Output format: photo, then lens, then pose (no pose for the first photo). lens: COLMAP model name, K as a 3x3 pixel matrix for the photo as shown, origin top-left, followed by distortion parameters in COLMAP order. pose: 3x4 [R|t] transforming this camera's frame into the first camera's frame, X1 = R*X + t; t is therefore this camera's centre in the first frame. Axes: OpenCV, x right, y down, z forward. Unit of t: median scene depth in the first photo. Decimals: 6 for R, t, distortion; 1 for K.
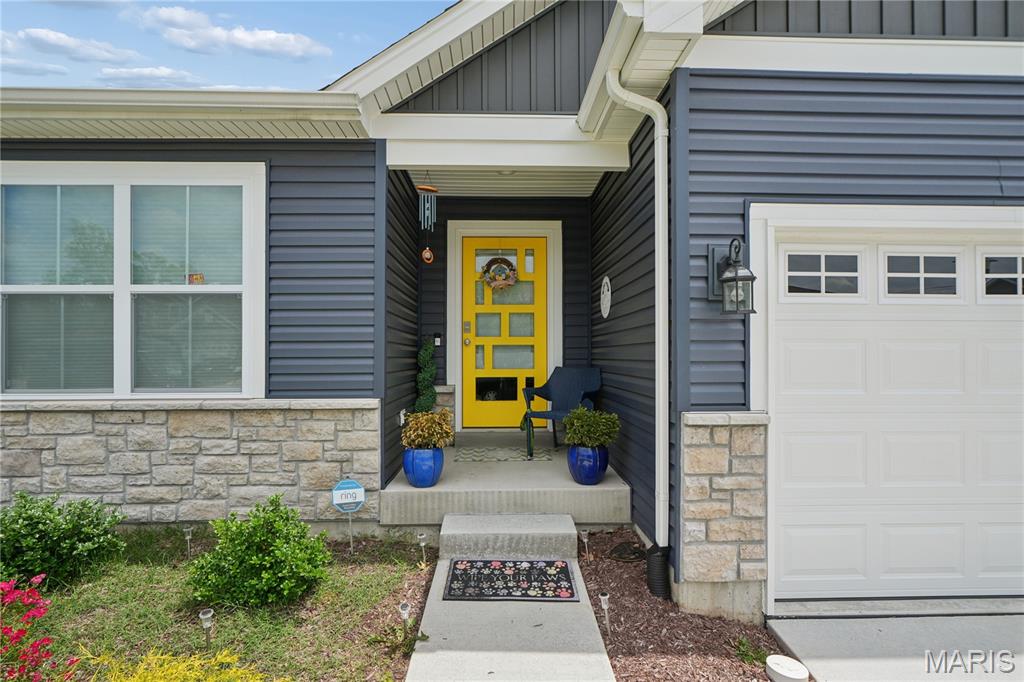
lens RADIAL K [[503.4, 0, 513.4], [0, 503.4, 352.6], [0, 0, 1]] dist [0.001705, 0.000132]
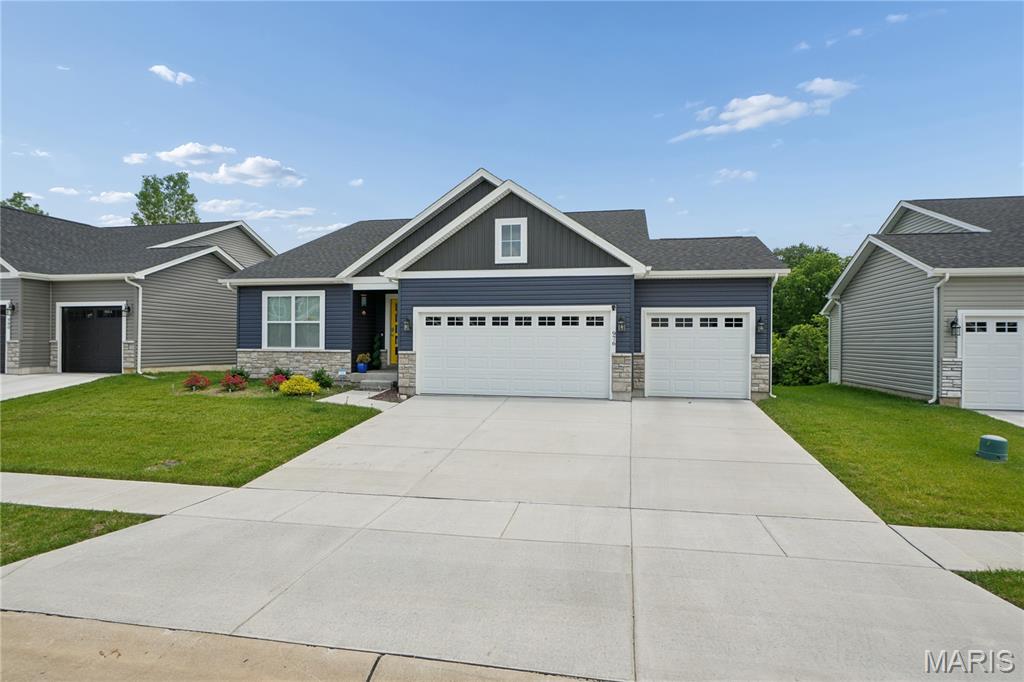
lens RADIAL K [[562.8, 0, 512.0], [0, 562.8, 341.0], [0, 0, 1]] dist [-0.000566, -0.000047]
pose [[0.972241, 0.007084, -0.233874, 1.983975], [-0.006575, 0.999974, 0.002955, 0.000857], [0.233889, -0.001335, 0.972262, -2.973111]]
